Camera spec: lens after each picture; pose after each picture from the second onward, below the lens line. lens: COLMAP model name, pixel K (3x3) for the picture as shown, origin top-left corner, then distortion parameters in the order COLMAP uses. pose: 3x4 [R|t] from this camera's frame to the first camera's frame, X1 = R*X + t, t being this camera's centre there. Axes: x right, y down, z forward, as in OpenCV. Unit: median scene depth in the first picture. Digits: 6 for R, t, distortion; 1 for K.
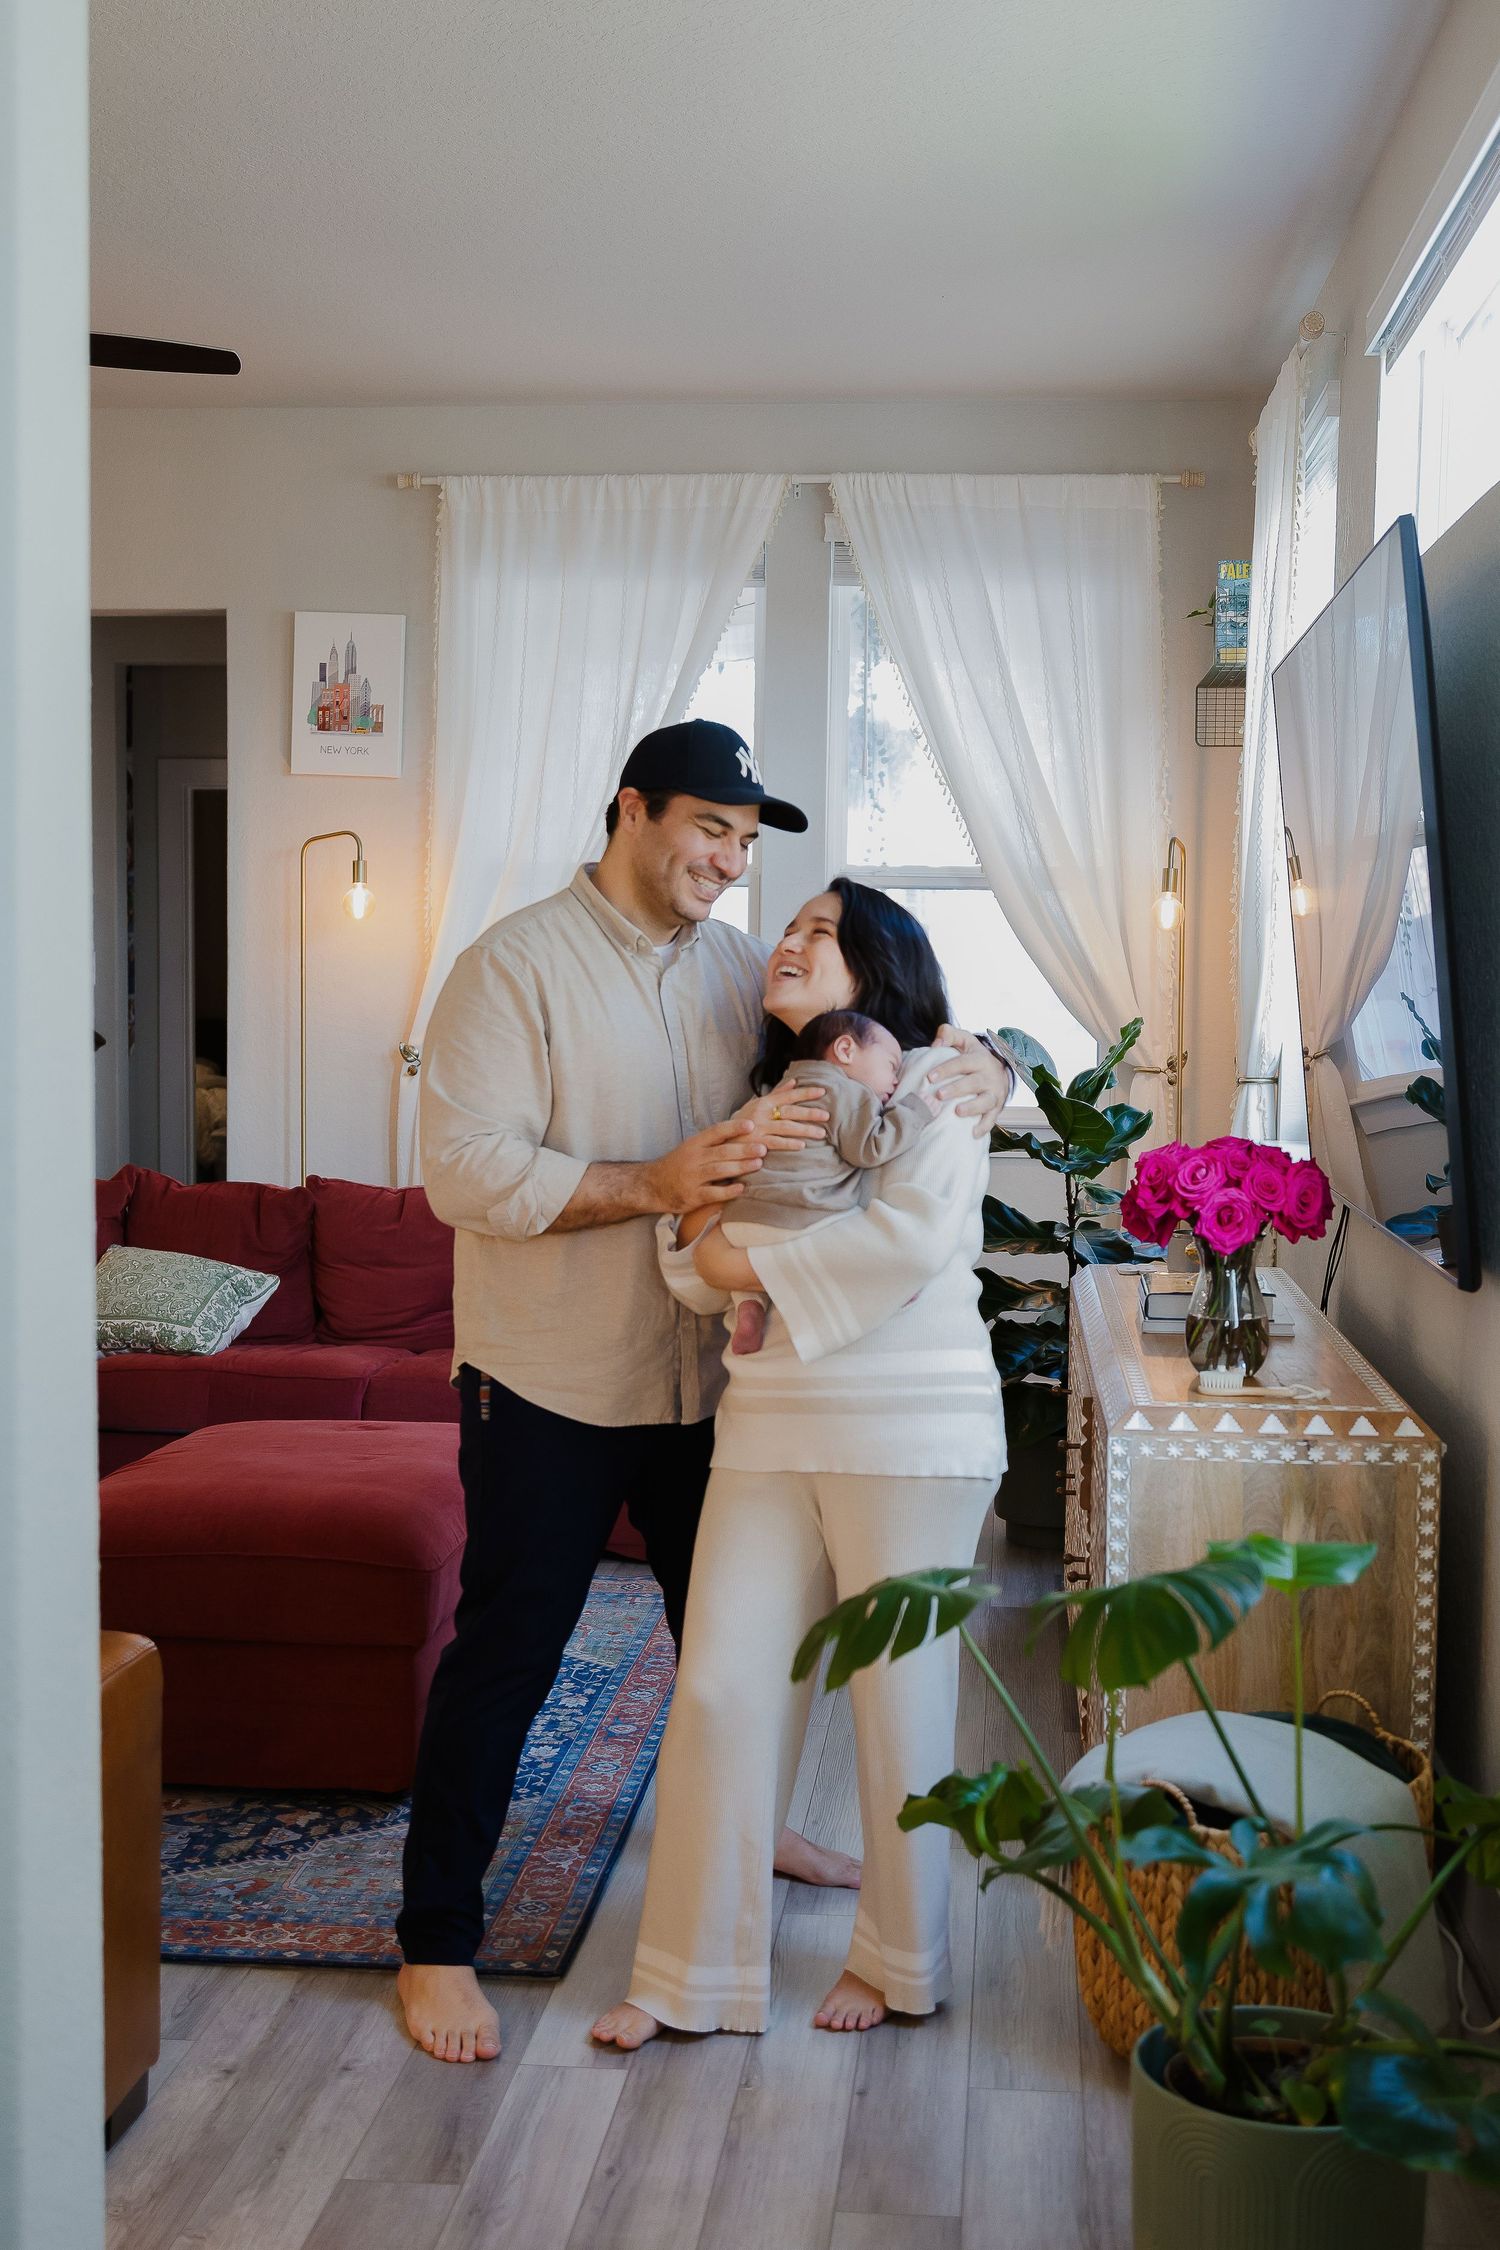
lens RADIAL K [[2617.1, 0, 750.0], [0, 2617.1, 1125.0], [0, 0, 1]] dist [-0.002056, -0.008120]
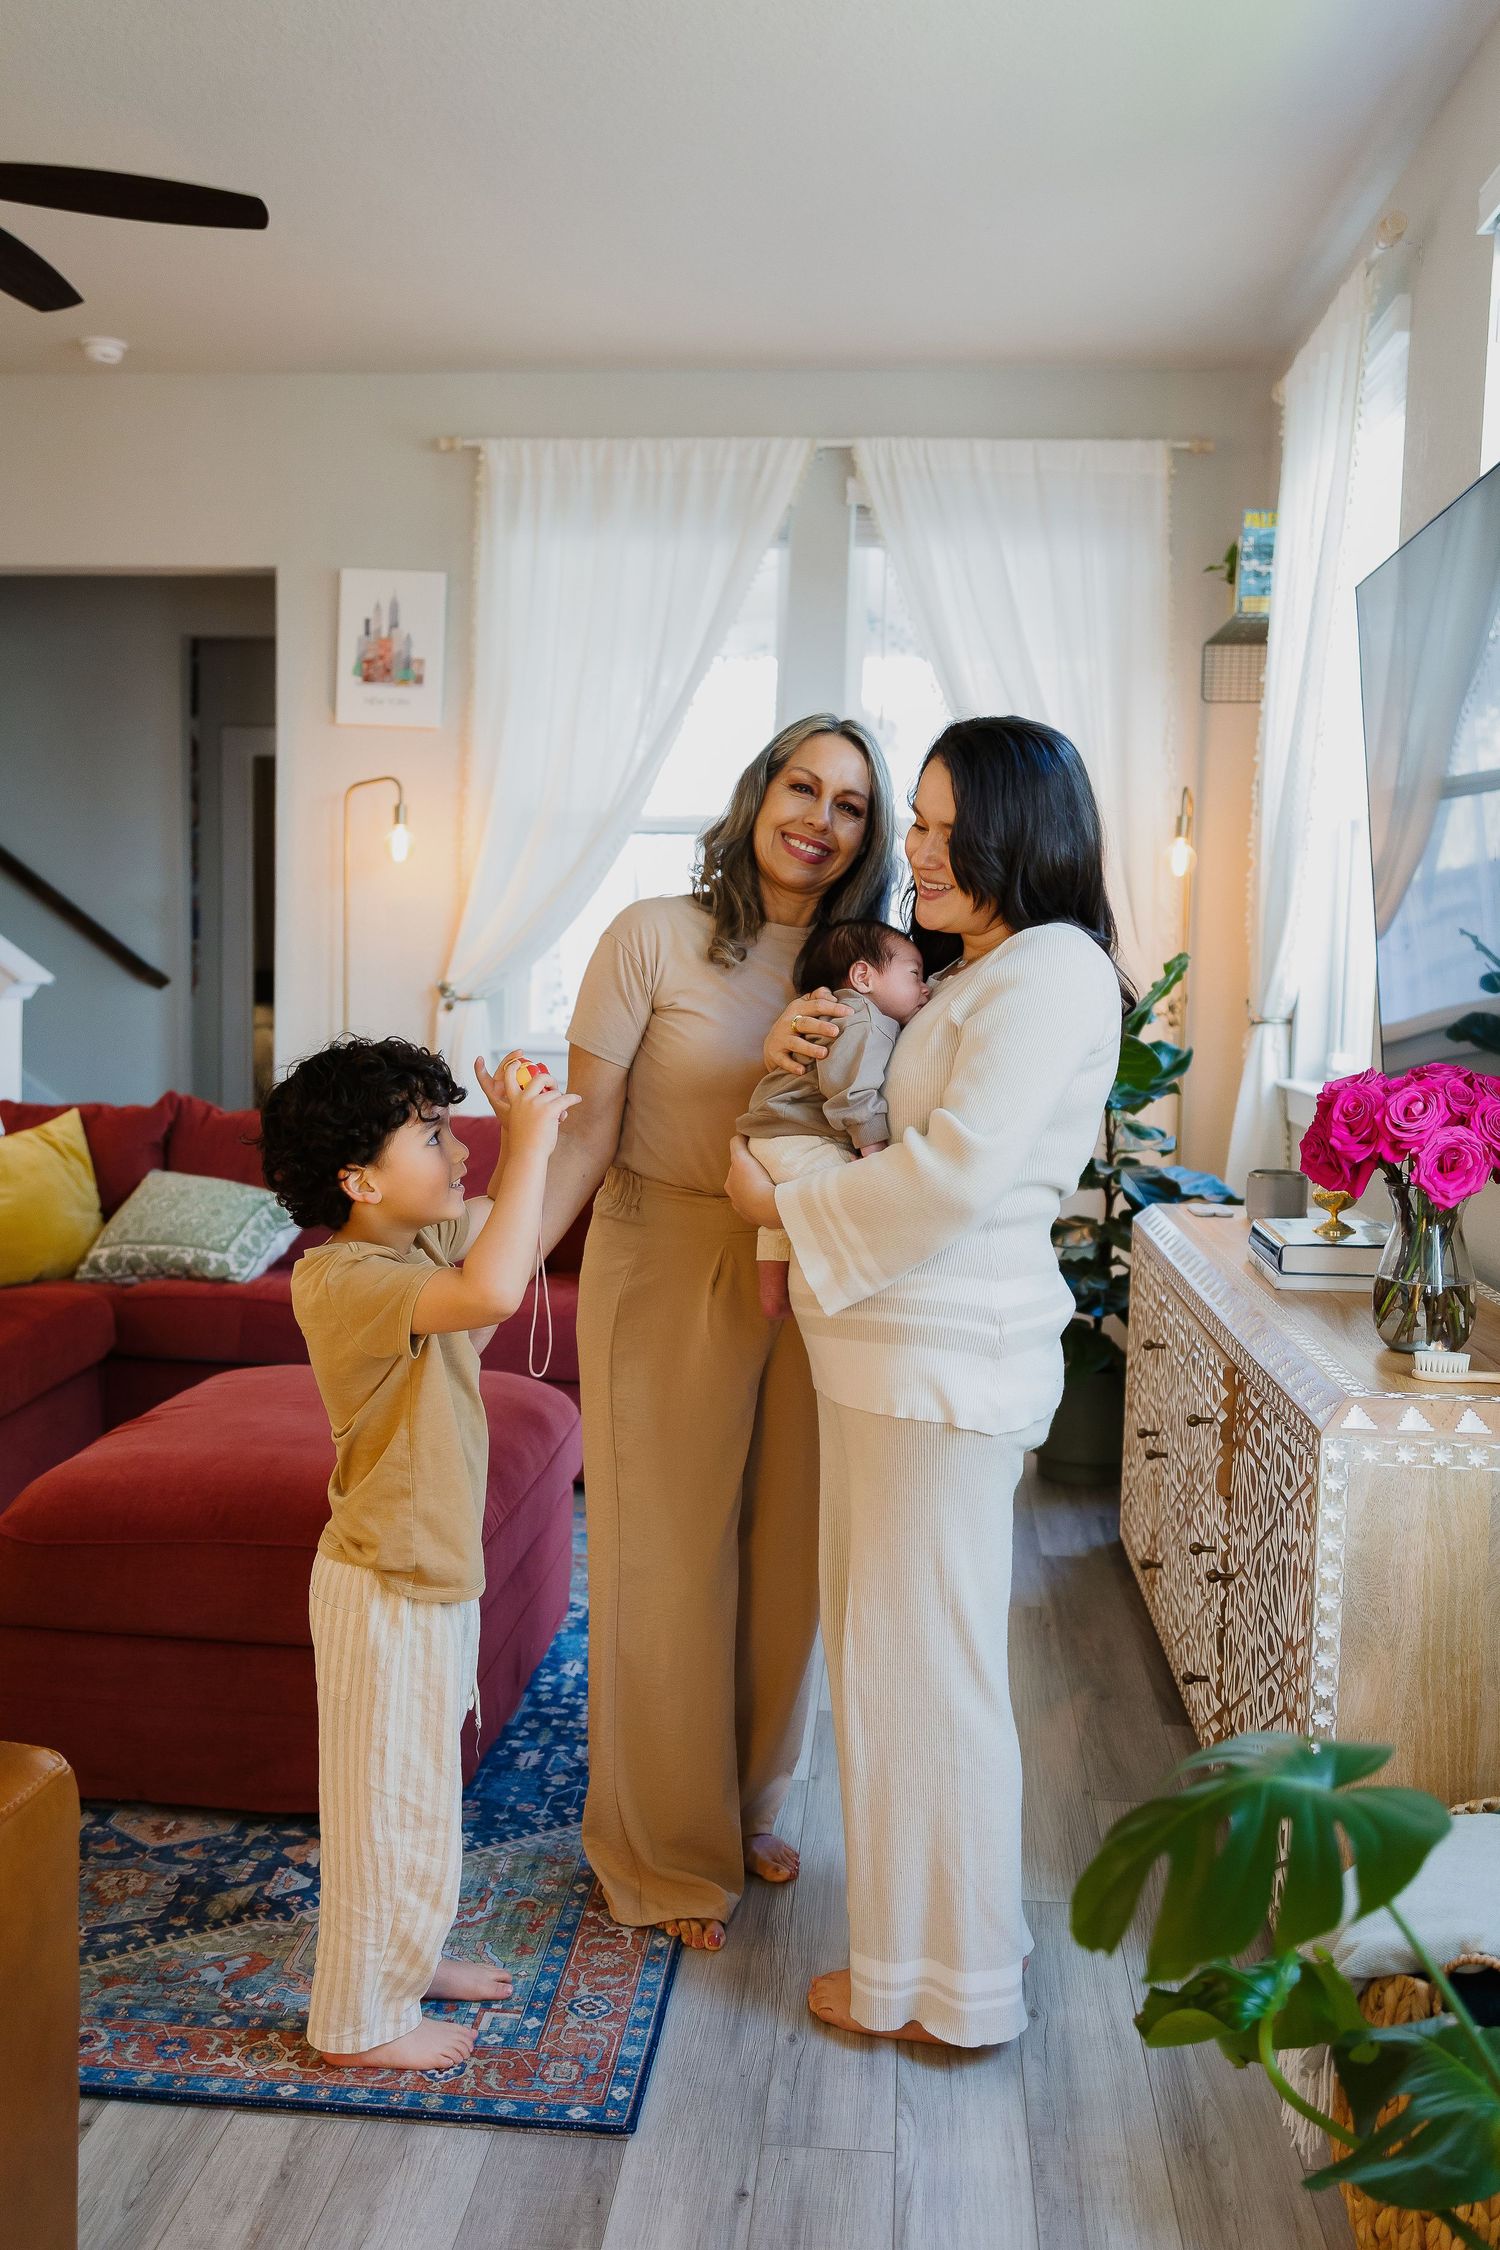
lens RADIAL K [[2044.1, 0, 709.6], [0, 2044.1, 1121.6], [0, 0, 1]] dist [0.000403, 0.005820]
pose [[0.999942, 0.010702, -0.001060, -0.025790], [-0.010673, 0.999645, 0.024409, 0.005223], [0.001321, -0.024396, 0.999701, 0.198596]]
